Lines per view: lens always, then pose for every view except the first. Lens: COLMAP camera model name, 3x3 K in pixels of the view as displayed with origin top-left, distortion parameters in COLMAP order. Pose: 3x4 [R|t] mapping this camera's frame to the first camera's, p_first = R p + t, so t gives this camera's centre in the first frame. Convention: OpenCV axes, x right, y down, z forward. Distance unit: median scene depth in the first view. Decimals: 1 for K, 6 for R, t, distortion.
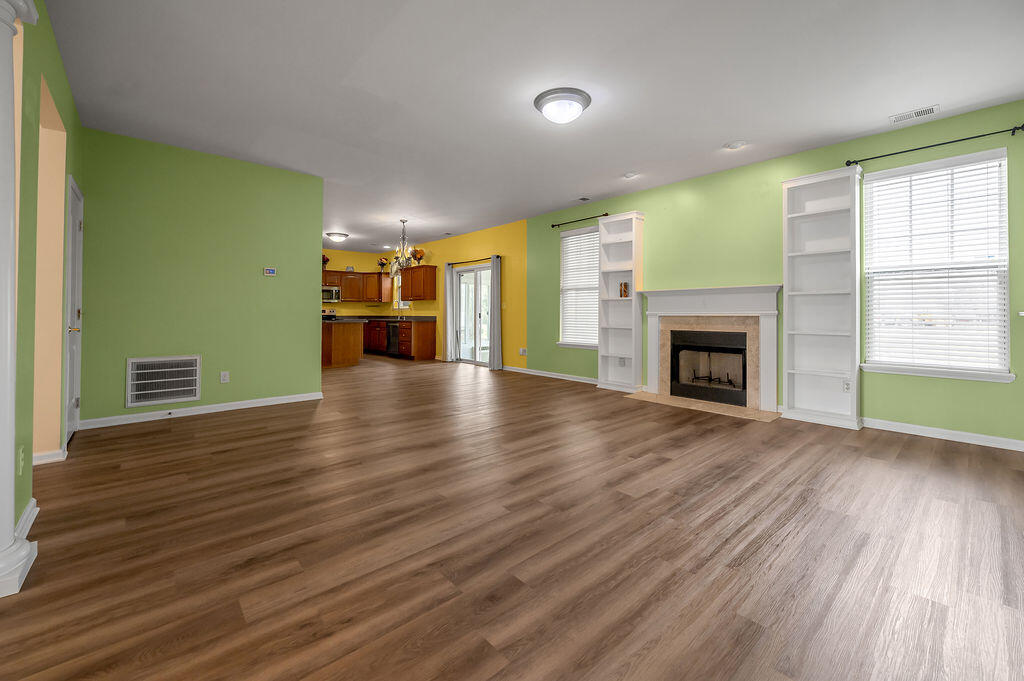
lens RADIAL K [[415.4, 0, 513.6], [0, 415.4, 326.3], [0, 0, 1]] dist [0.000470, 0.000001]
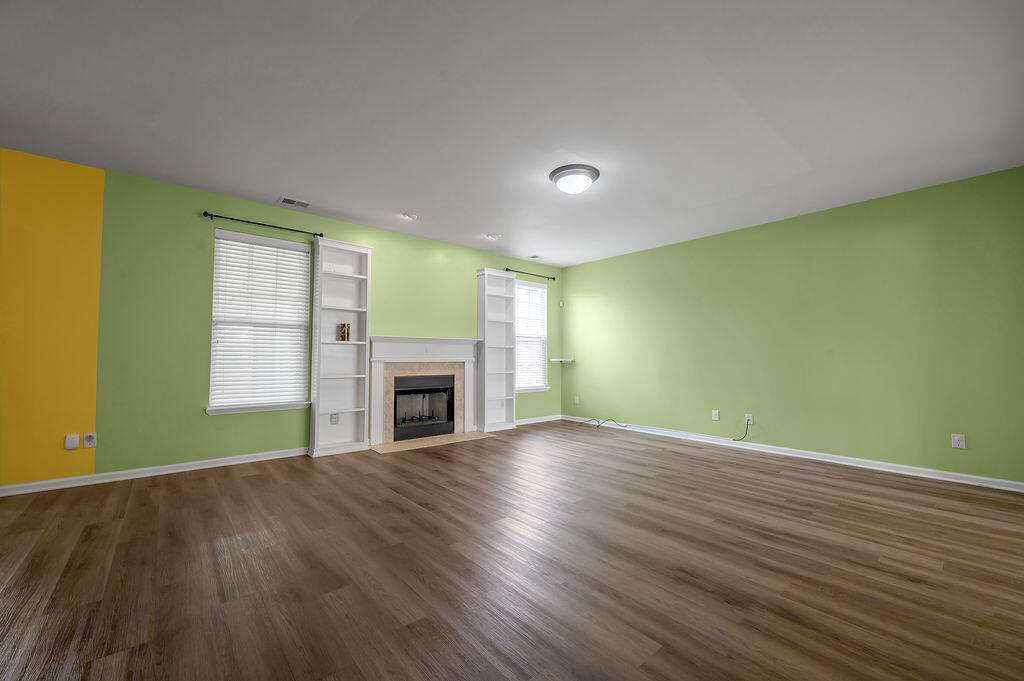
lens RADIAL K [[410.9, 0, 508.2], [0, 410.9, 348.7], [0, 0, 1]] dist [-0.000184, 0.000058]
pose [[0.022344, 0.024633, 0.999447, -0.616048], [0.029806, 0.999236, -0.025294, -0.024708], [-0.999306, 0.030355, 0.021592, 0.709927]]
